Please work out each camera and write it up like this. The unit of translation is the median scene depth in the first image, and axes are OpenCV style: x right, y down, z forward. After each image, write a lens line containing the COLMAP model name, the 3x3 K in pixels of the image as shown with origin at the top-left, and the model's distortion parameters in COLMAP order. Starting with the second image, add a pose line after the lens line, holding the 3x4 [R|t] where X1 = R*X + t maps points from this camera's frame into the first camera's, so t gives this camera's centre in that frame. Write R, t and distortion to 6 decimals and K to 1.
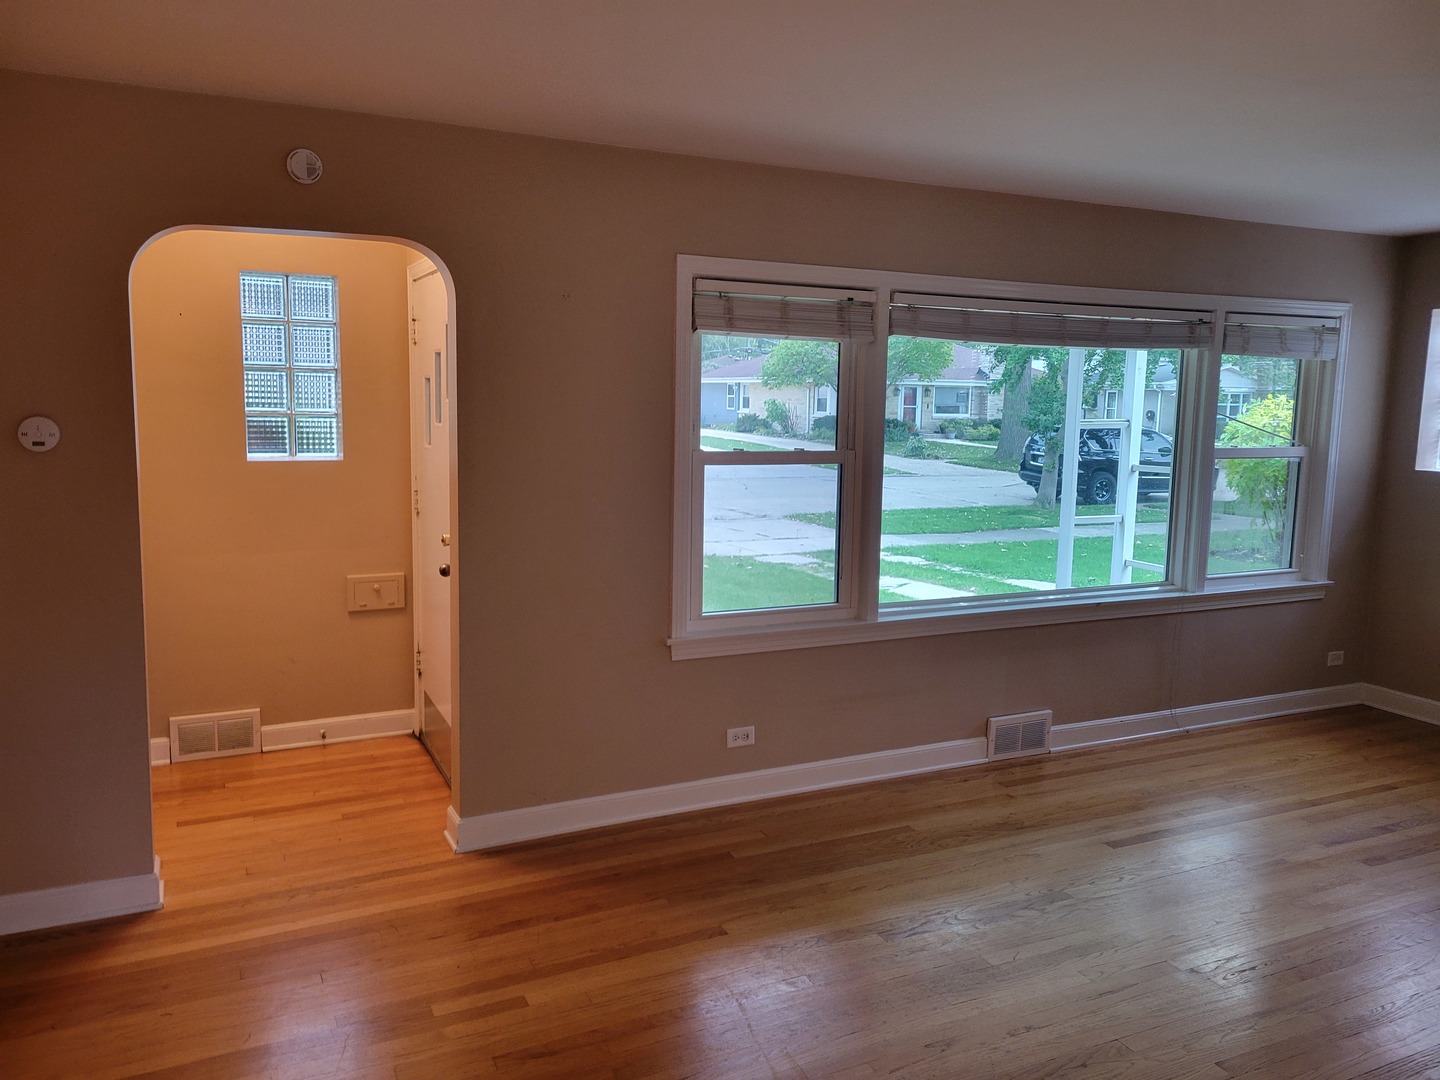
lens RADIAL K [[1092.9, 0, 714.6], [0, 1092.9, 516.0], [0, 0, 1]] dist [0.057609, -0.042713]
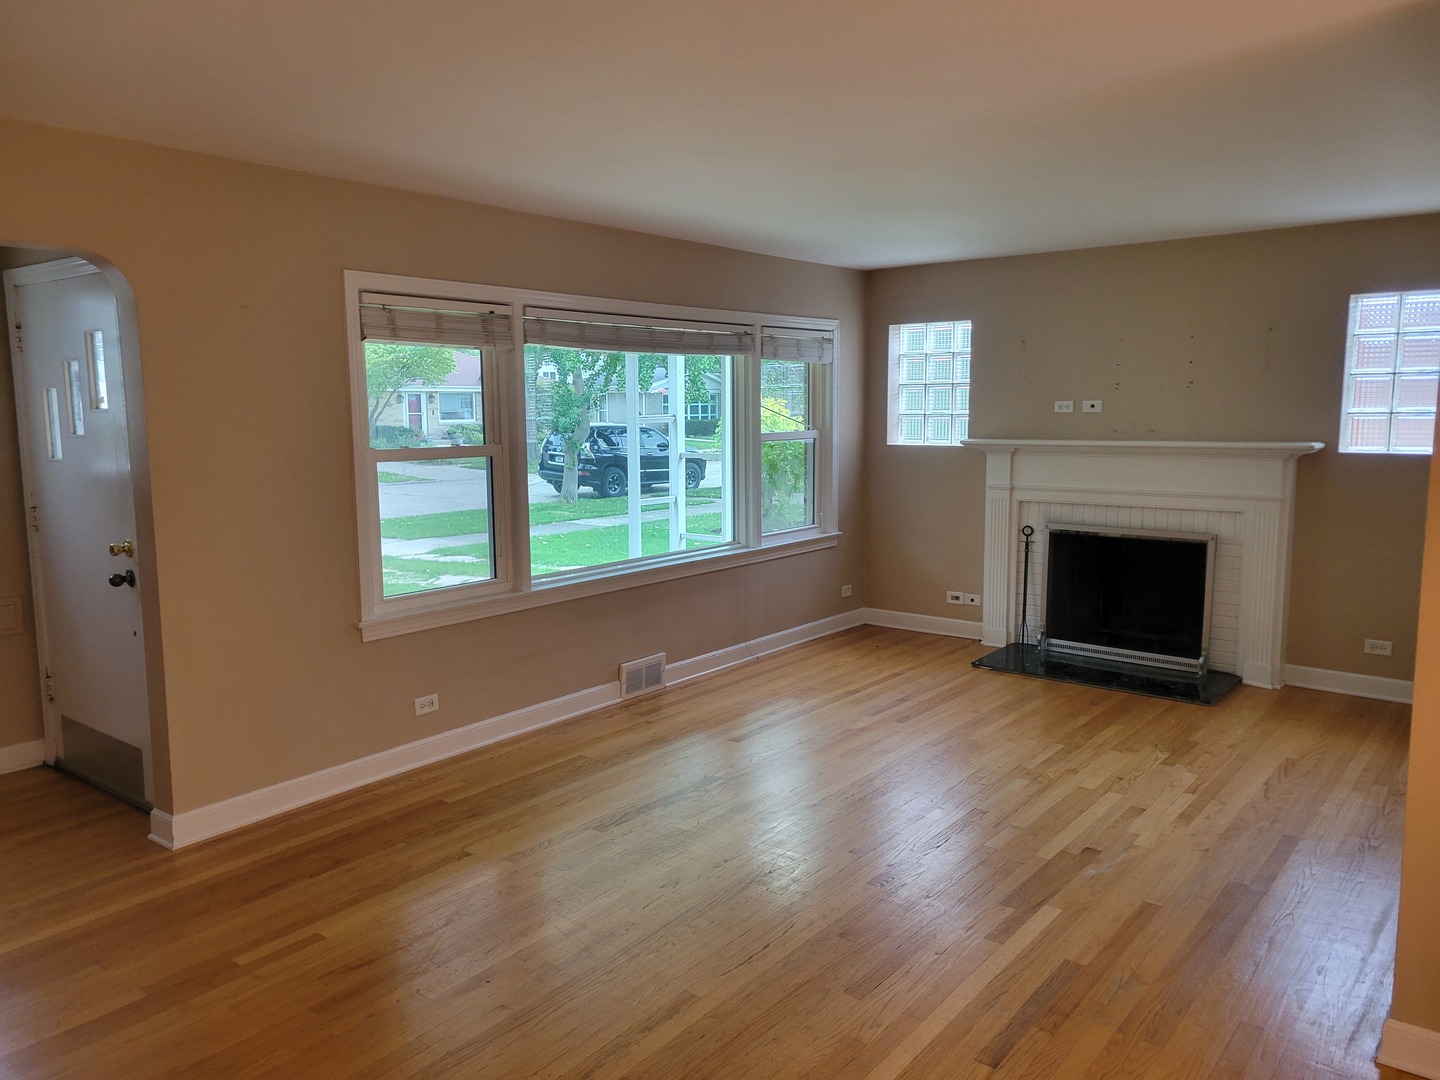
lens RADIAL K [[1092.9, 0, 714.6], [0, 1092.9, 516.0], [0, 0, 1]] dist [0.057609, -0.042713]
pose [[0.898612, -0.070971, 0.432966, -0.160510], [0.073409, 0.997240, 0.011108, 0.017399], [-0.432559, 0.021802, 0.901342, -0.119103]]
